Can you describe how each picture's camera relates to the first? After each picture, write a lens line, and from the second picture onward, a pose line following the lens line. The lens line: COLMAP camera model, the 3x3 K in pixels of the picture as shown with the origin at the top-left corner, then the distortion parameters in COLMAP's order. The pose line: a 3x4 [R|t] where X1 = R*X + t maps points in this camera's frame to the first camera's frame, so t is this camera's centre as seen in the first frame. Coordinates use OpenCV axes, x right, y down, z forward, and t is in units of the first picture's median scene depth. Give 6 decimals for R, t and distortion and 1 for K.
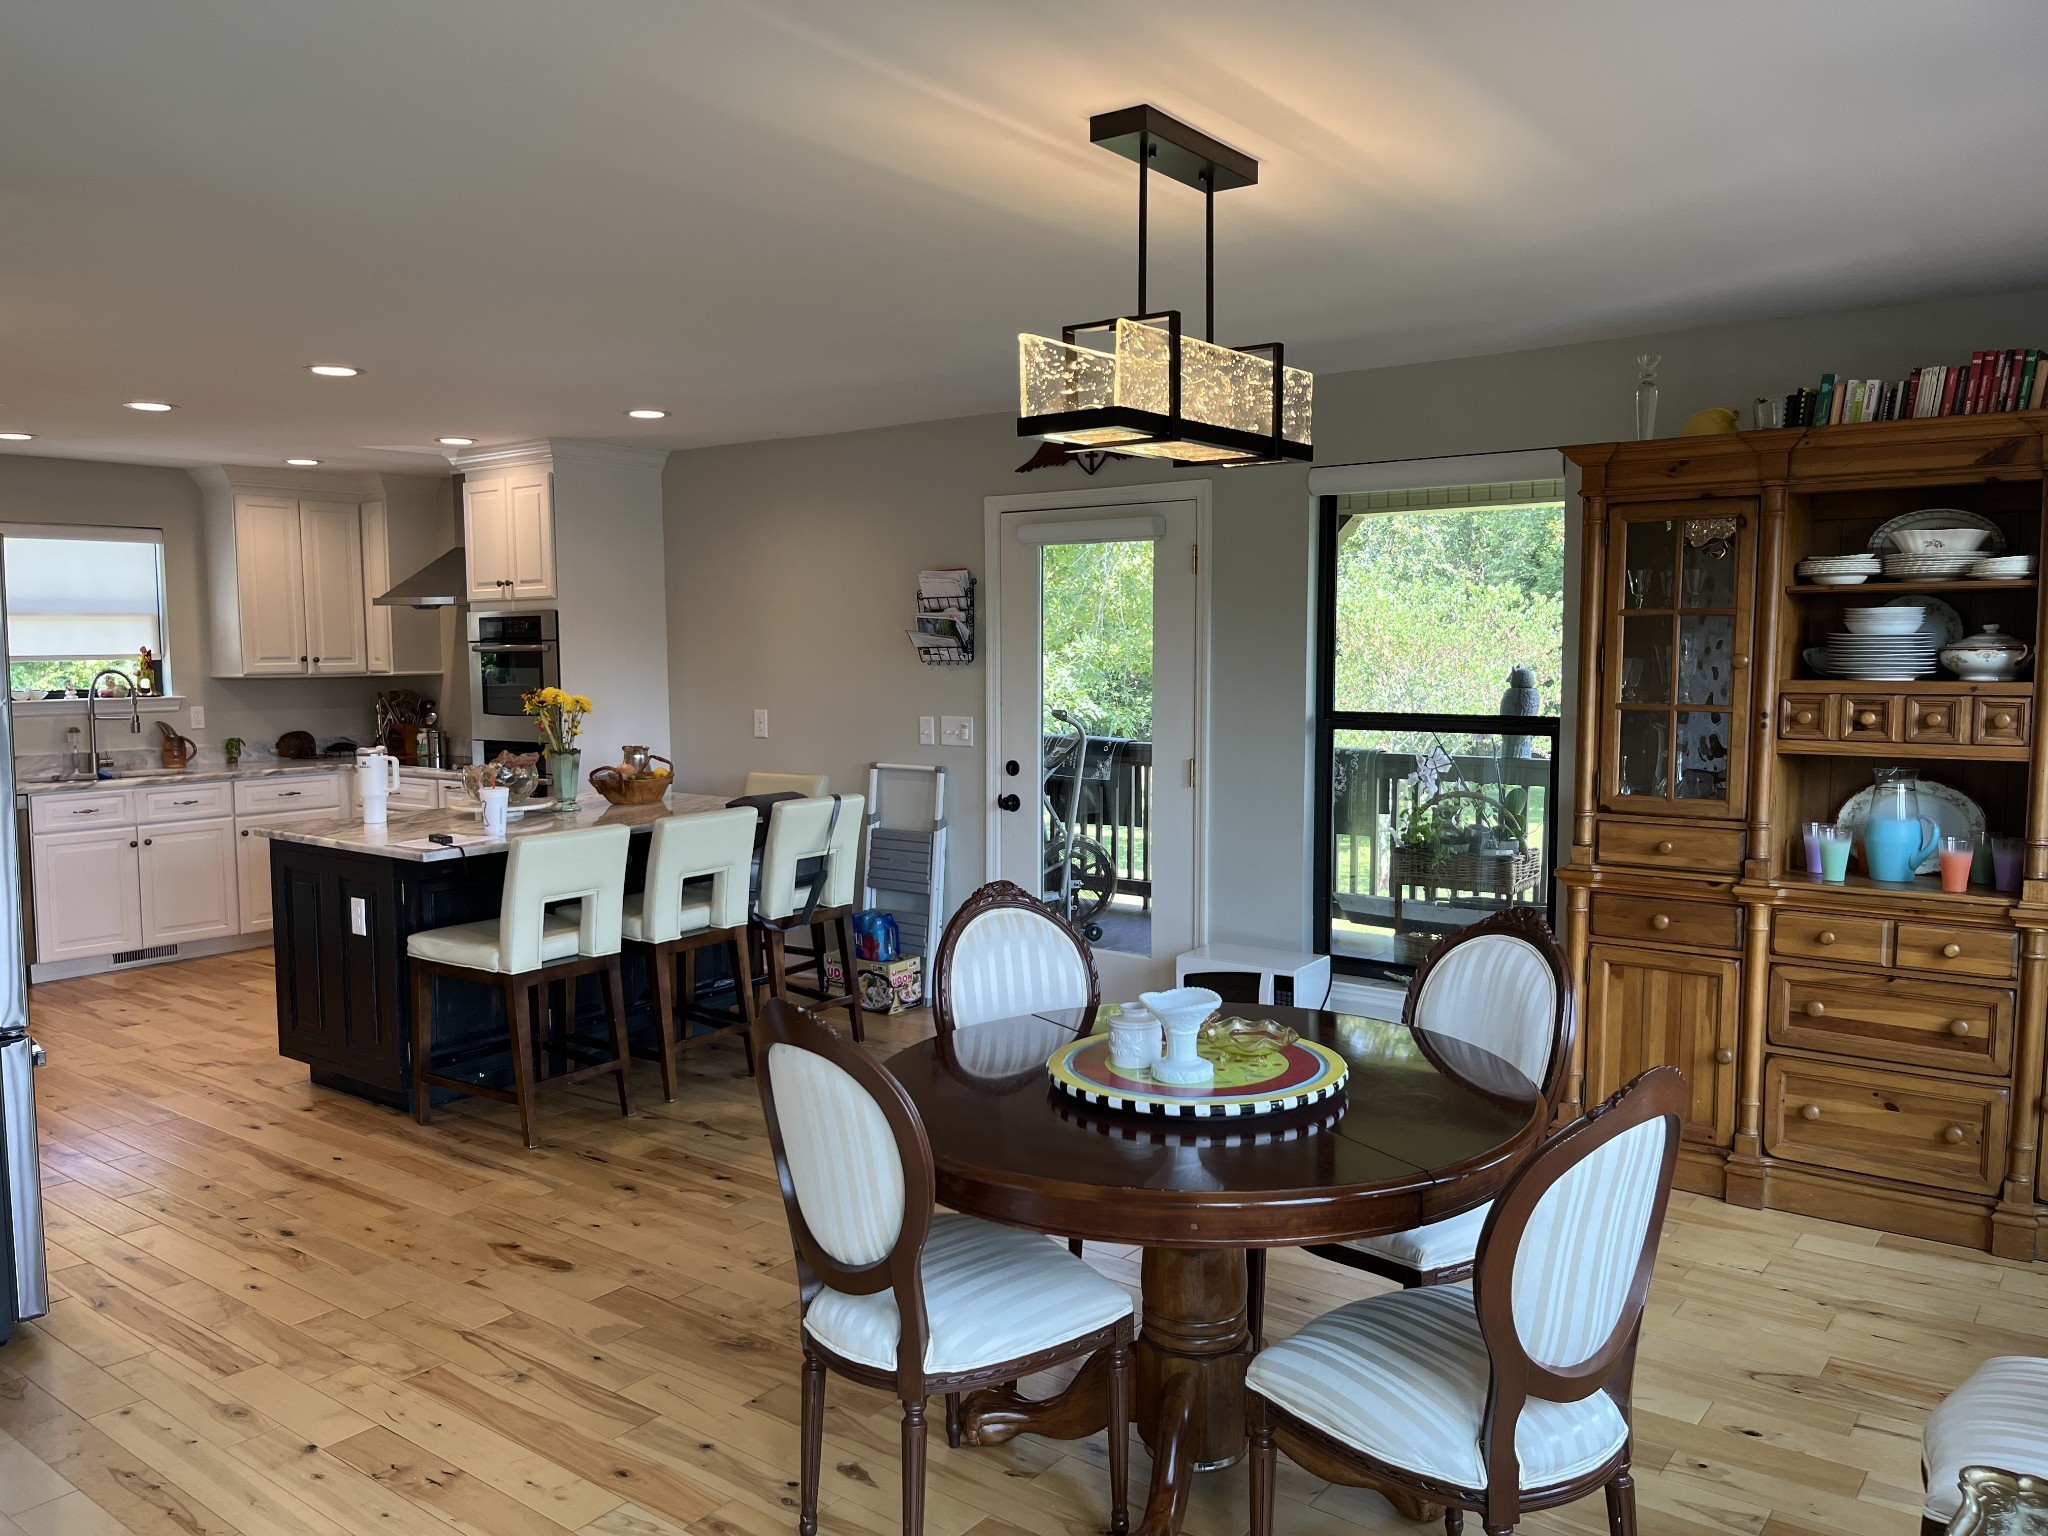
lens RADIAL K [[1569.9, 0, 1026.4], [0, 1569.9, 765.8], [0, 0, 1]] dist [-0.008460, -0.001099]
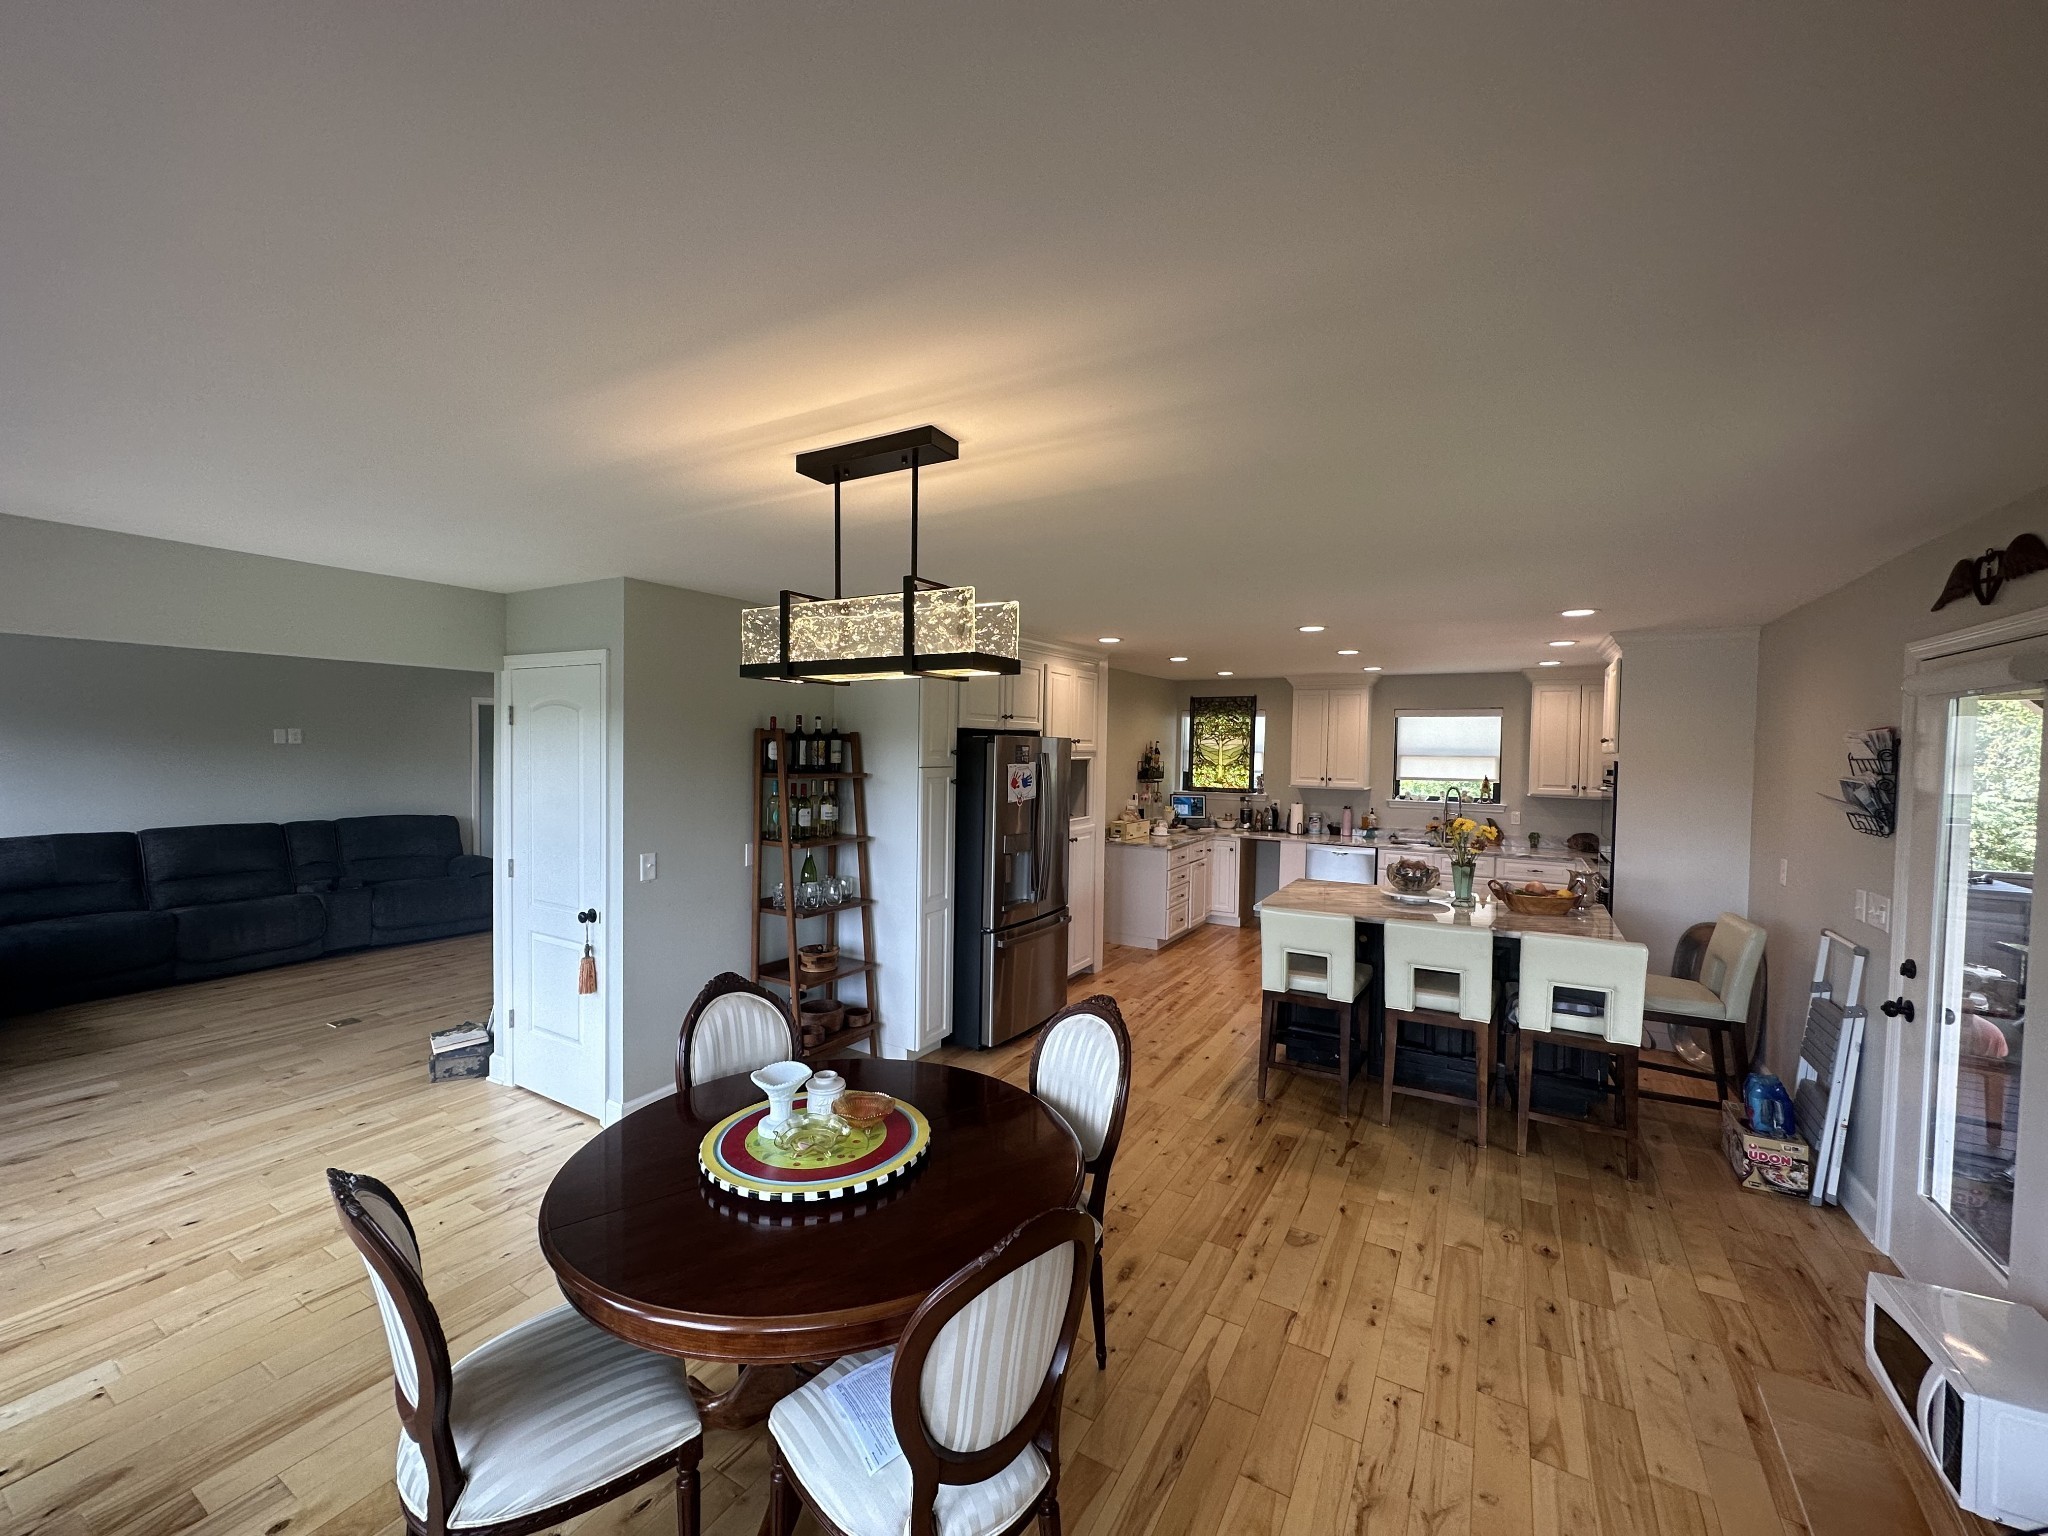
lens RADIAL K [[809.6, 0, 1023.9], [0, 809.6, 765.4], [0, 0, 1]] dist [0.000167, -0.000117]
pose [[0.103368, 0.028035, -0.994248, 0.380505], [-0.092947, 0.995501, 0.018407, -0.072895], [0.990291, 0.090510, 0.105509, 0.508951]]
